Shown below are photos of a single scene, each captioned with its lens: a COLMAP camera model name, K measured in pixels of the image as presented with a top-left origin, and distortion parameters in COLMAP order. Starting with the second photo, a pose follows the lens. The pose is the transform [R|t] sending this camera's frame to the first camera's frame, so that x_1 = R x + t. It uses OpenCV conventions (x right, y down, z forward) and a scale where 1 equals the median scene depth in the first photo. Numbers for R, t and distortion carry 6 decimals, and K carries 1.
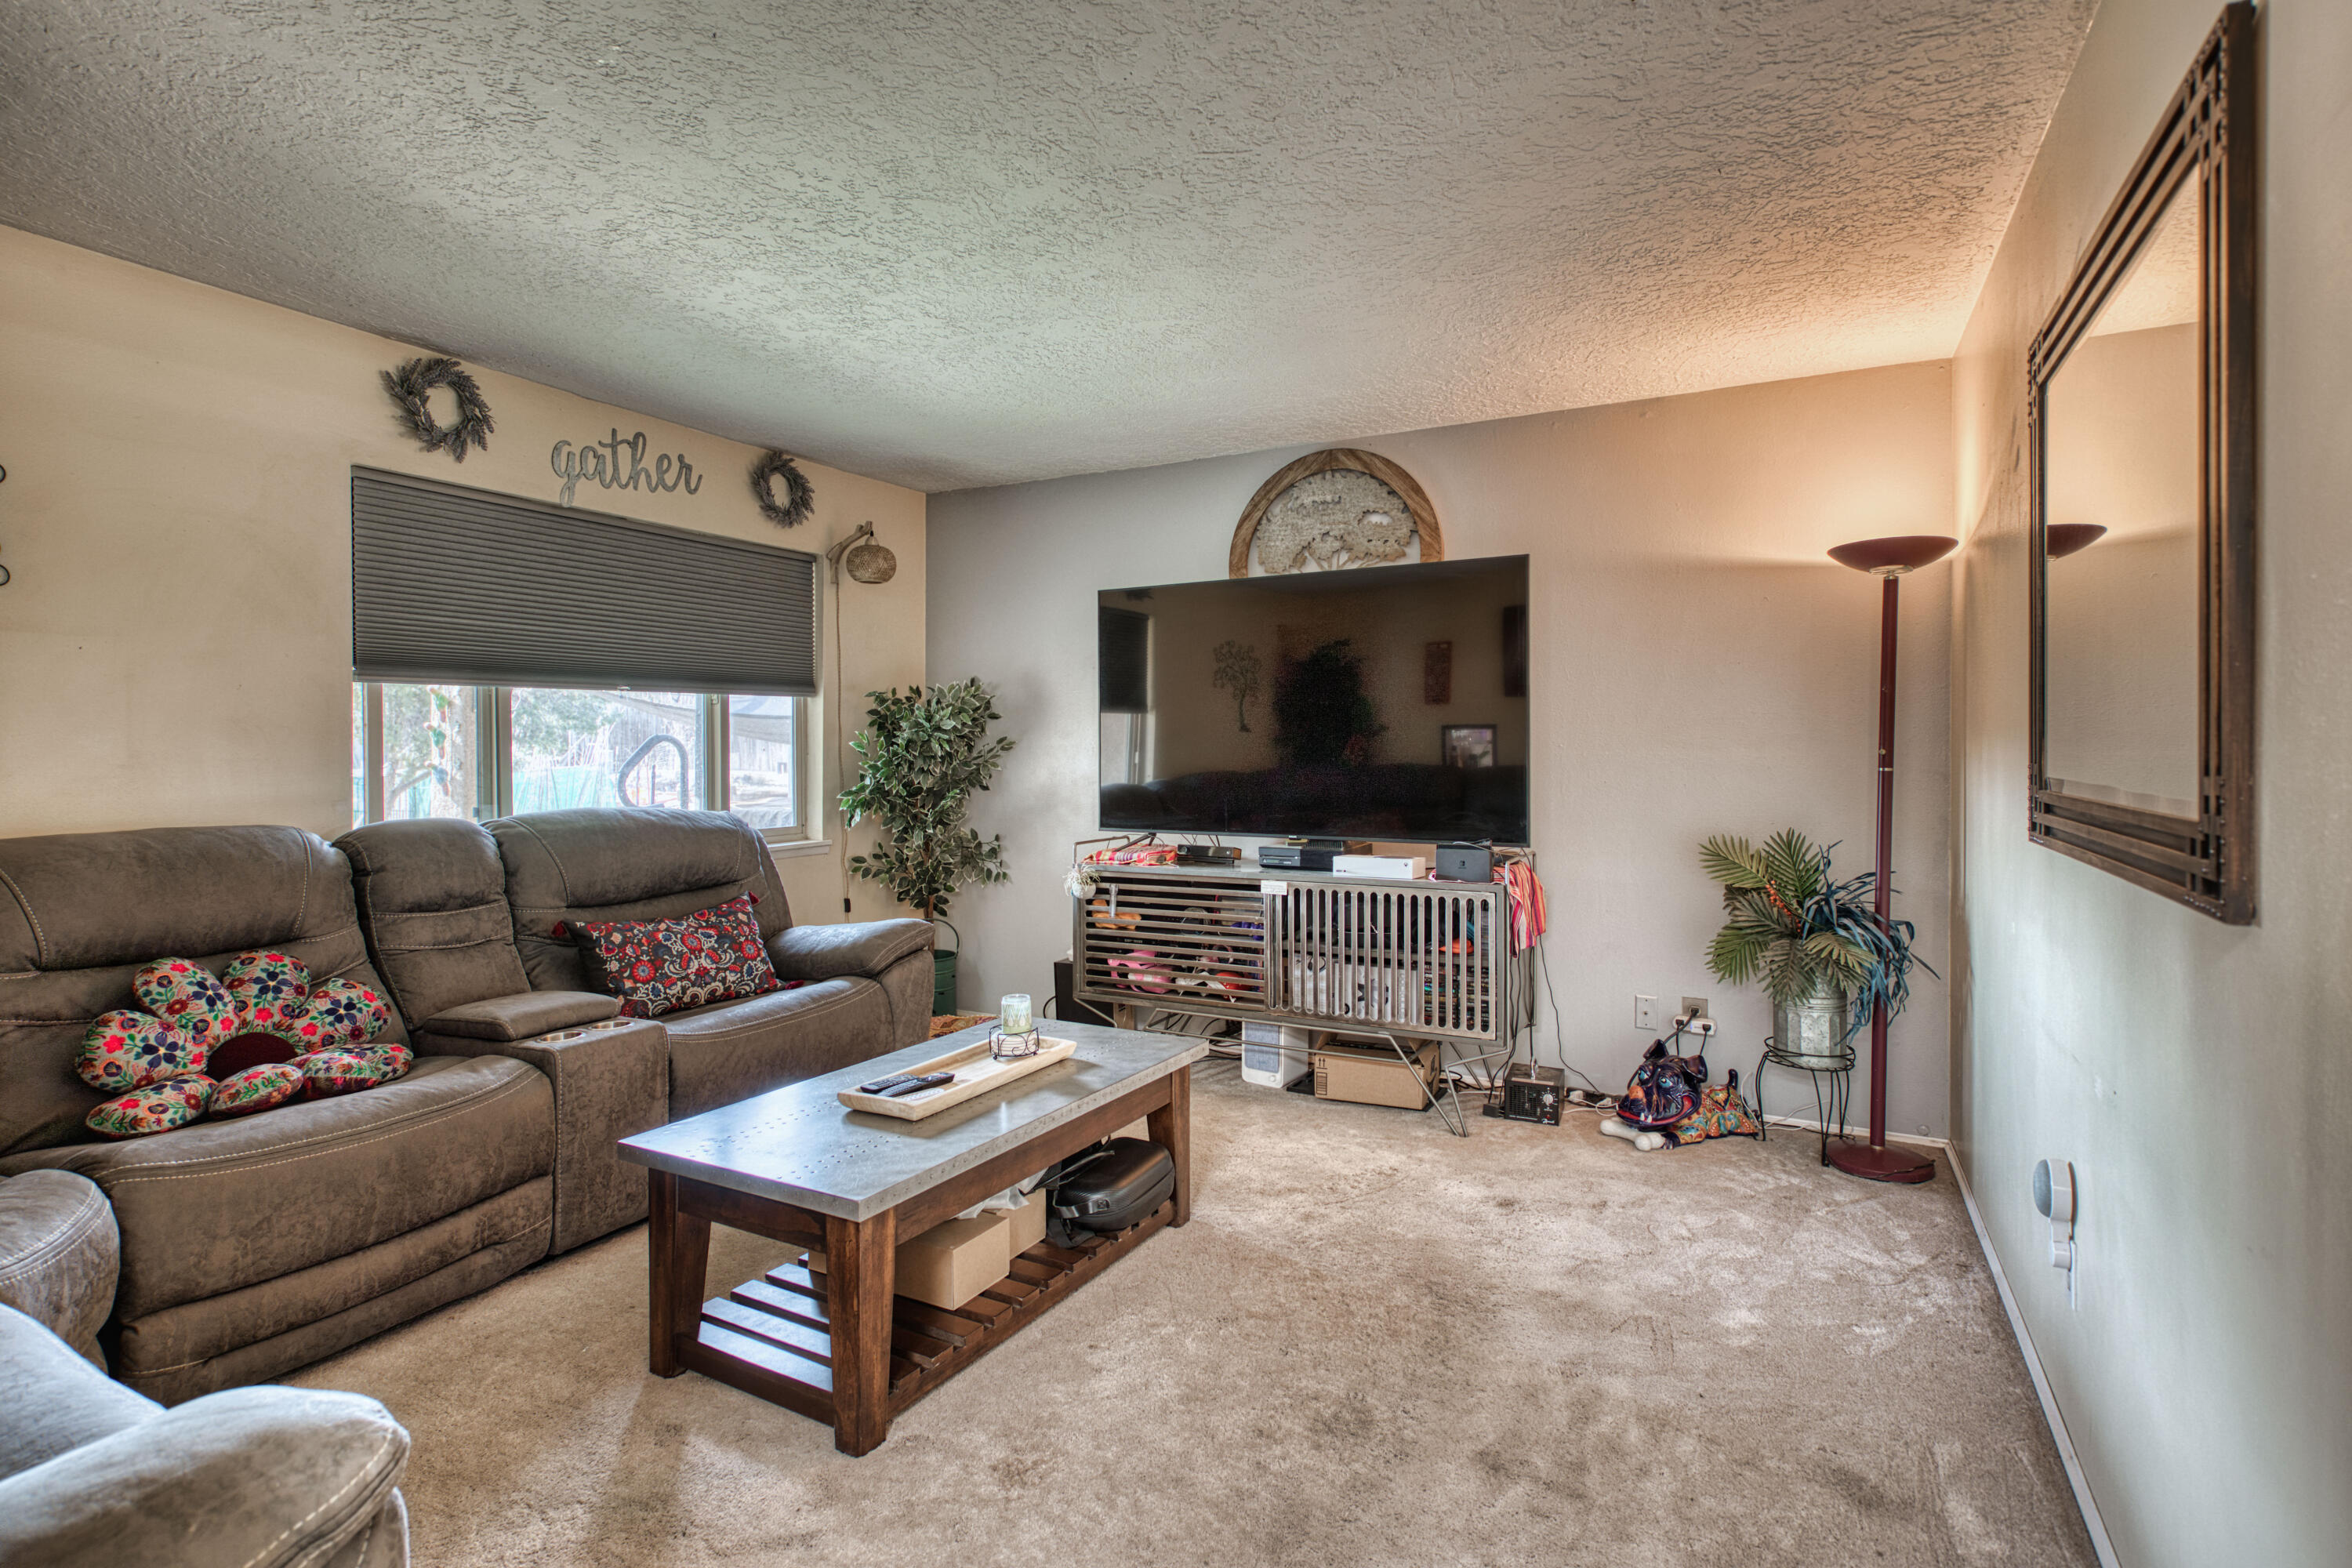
lens RADIAL K [[1136.3, 0, 1174.3], [0, 1136.3, 746.4], [0, 0, 1]] dist [-0.000592, -0.000246]
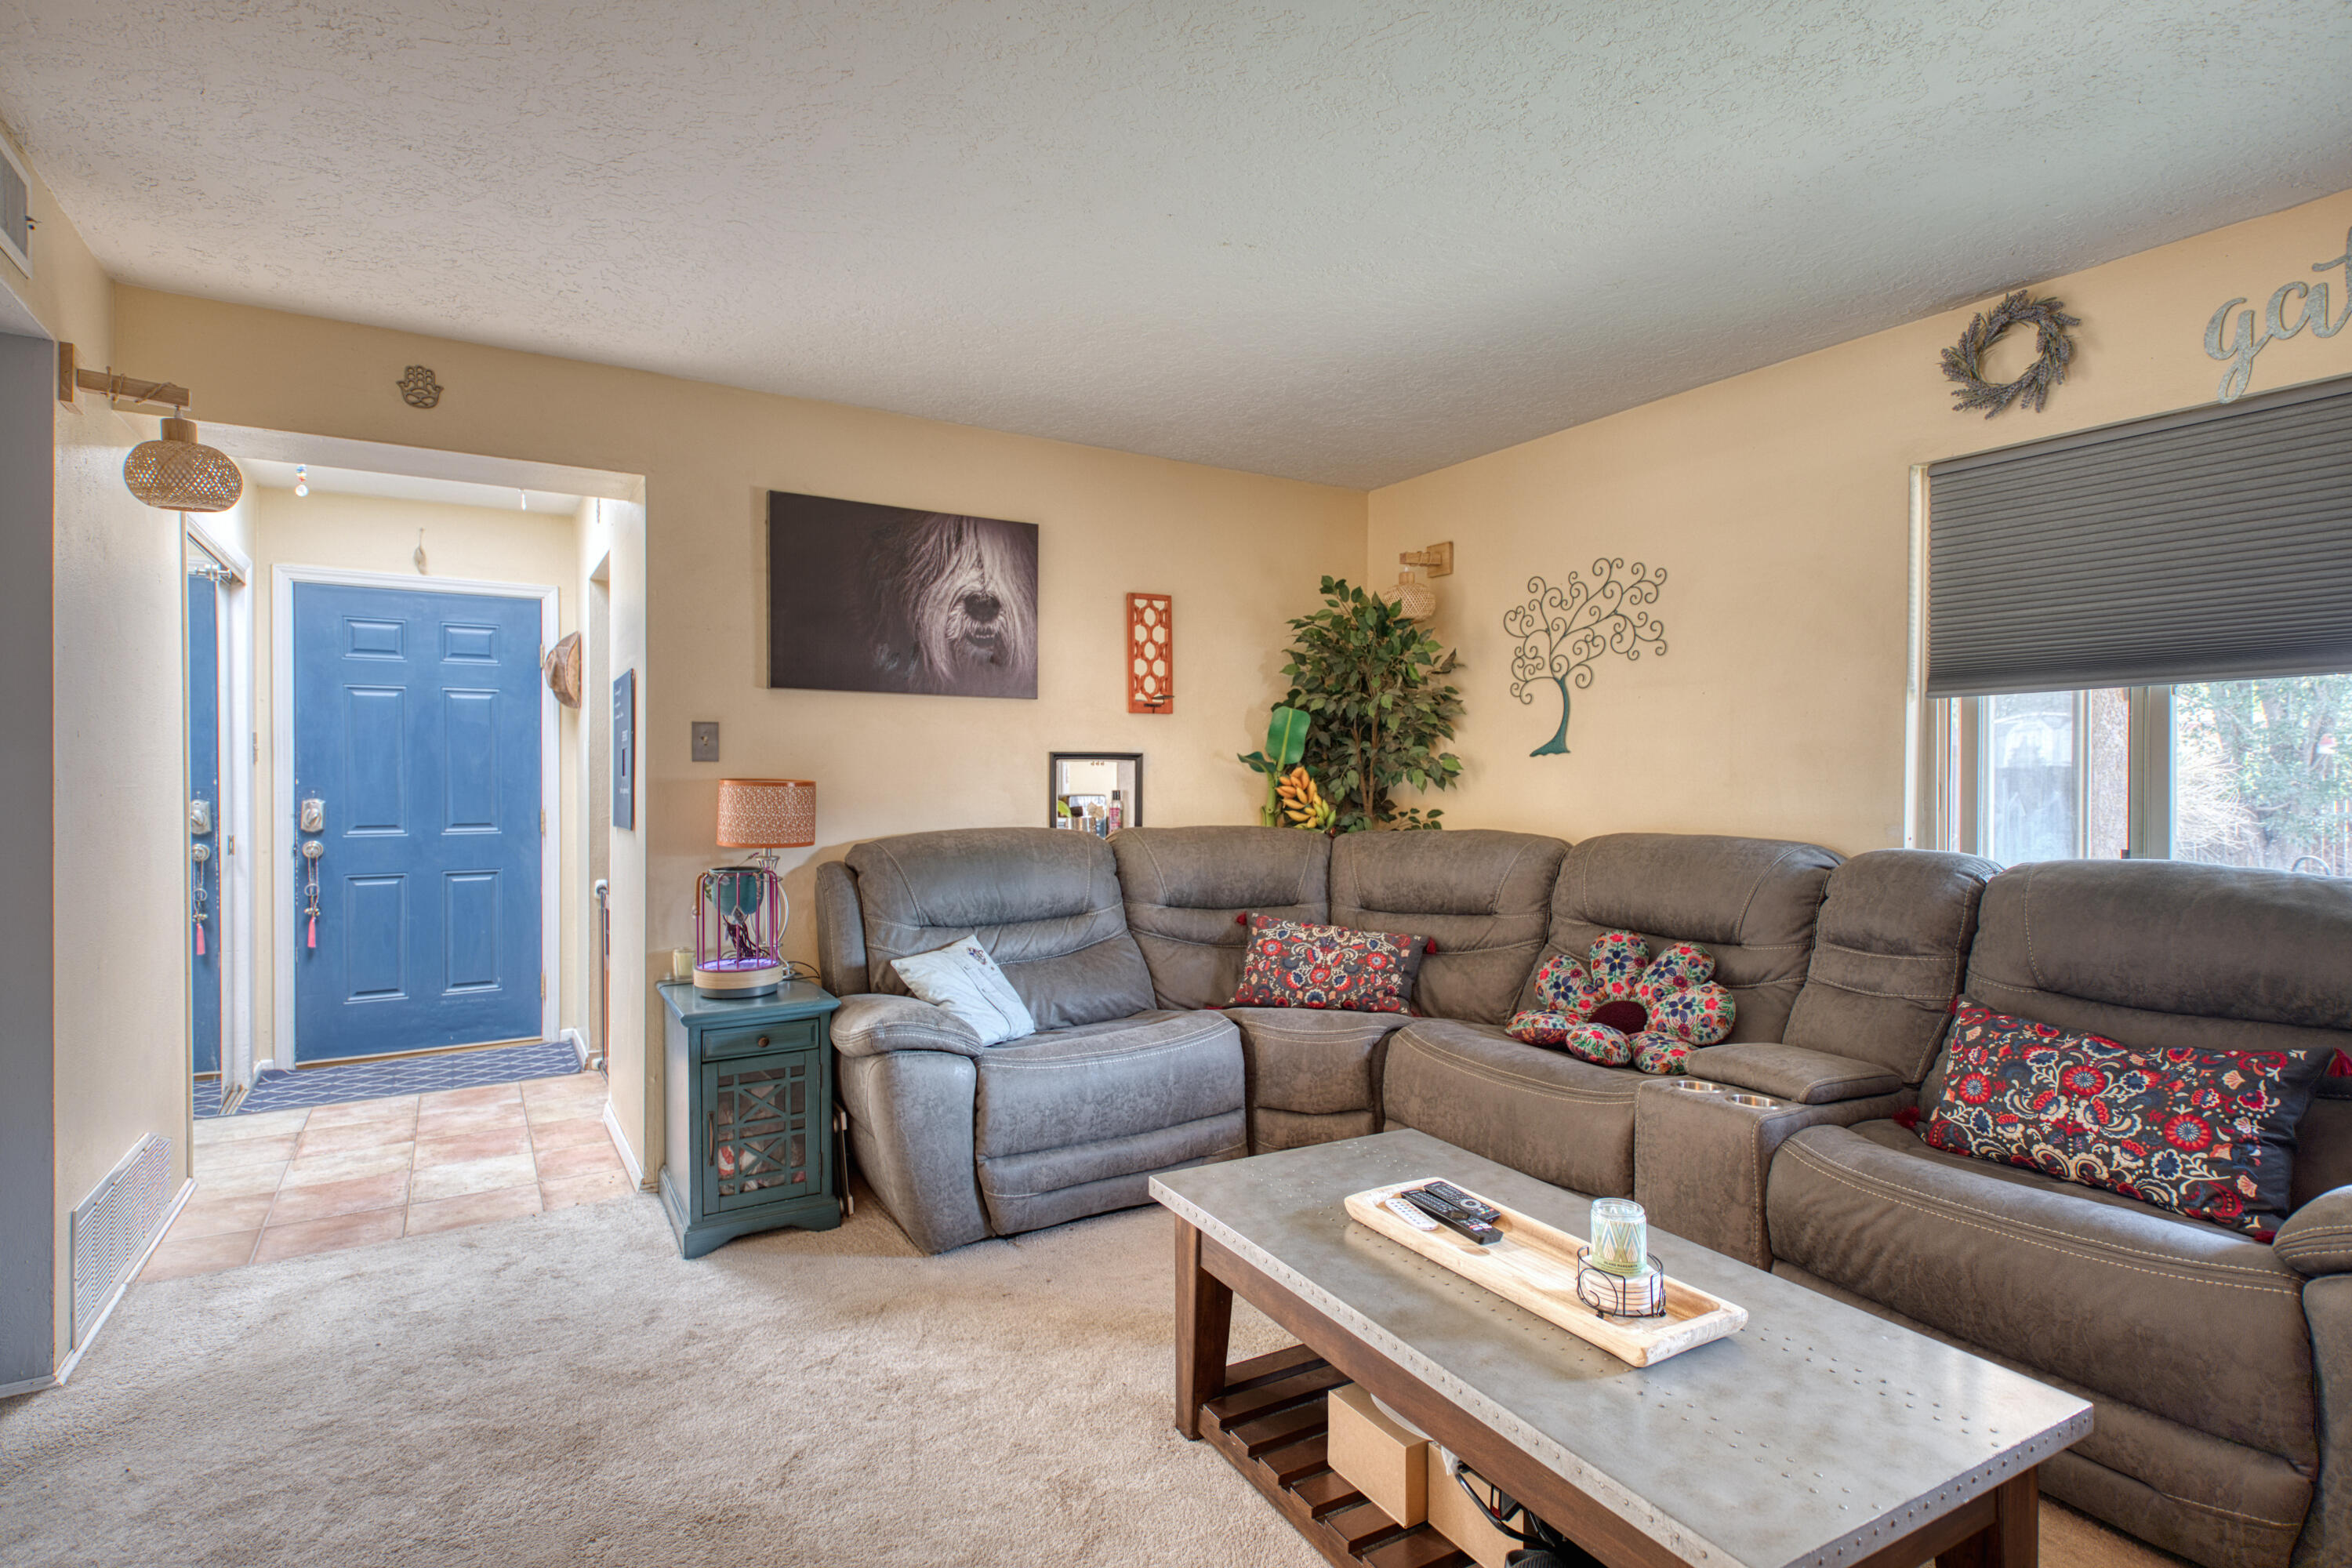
lens RADIAL K [[1169.6, 0, 1176.0], [0, 1169.6, 784.0], [0, 0, 1]] dist [0.012108, -0.000582]
pose [[-0.502366, 0.010225, -0.864595, 0.399640], [-0.000872, 0.999924, 0.012332, 0.001058], [0.864655, 0.006949, -0.502319, 0.913238]]
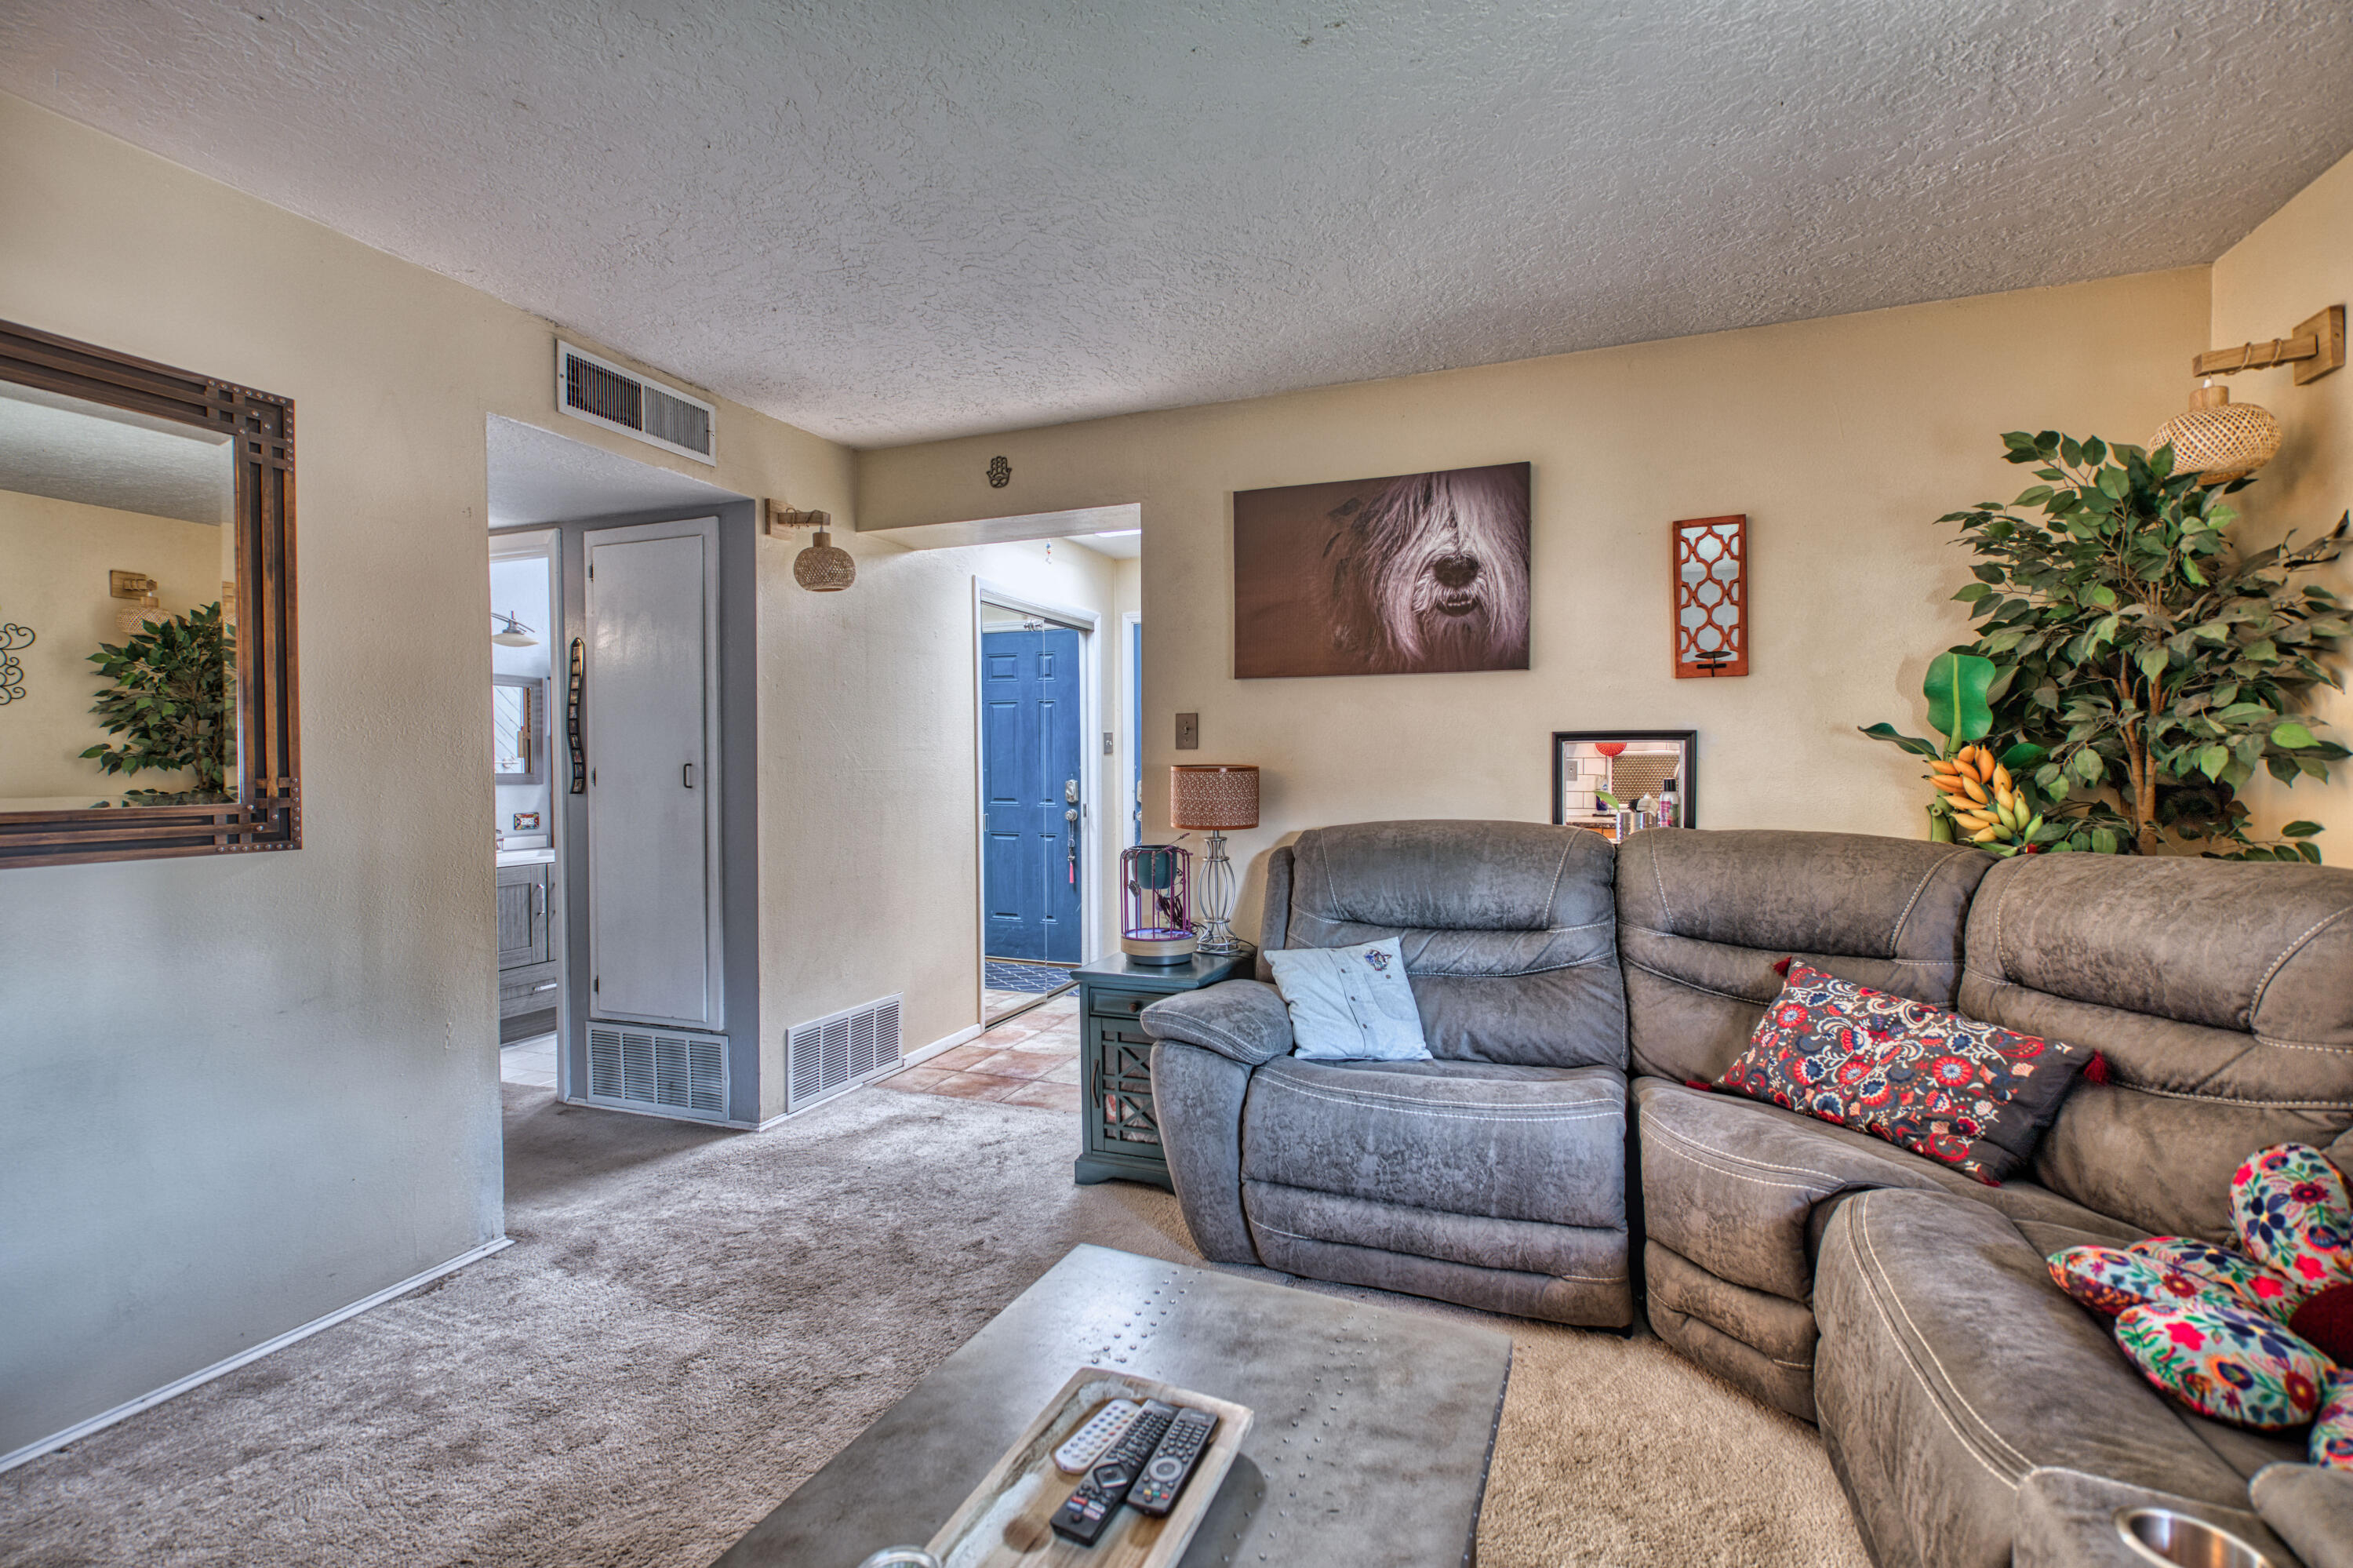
lens RADIAL K [[1056.0, 0, 1163.9], [0, 1056.0, 782.1], [0, 0, 1]] dist [0.017878, -0.008770]
pose [[-0.993701, 0.009474, -0.111663, -0.147681], [0.007085, 0.999738, 0.021774, 0.003784], [0.111840, 0.020845, -0.993508, 1.062813]]
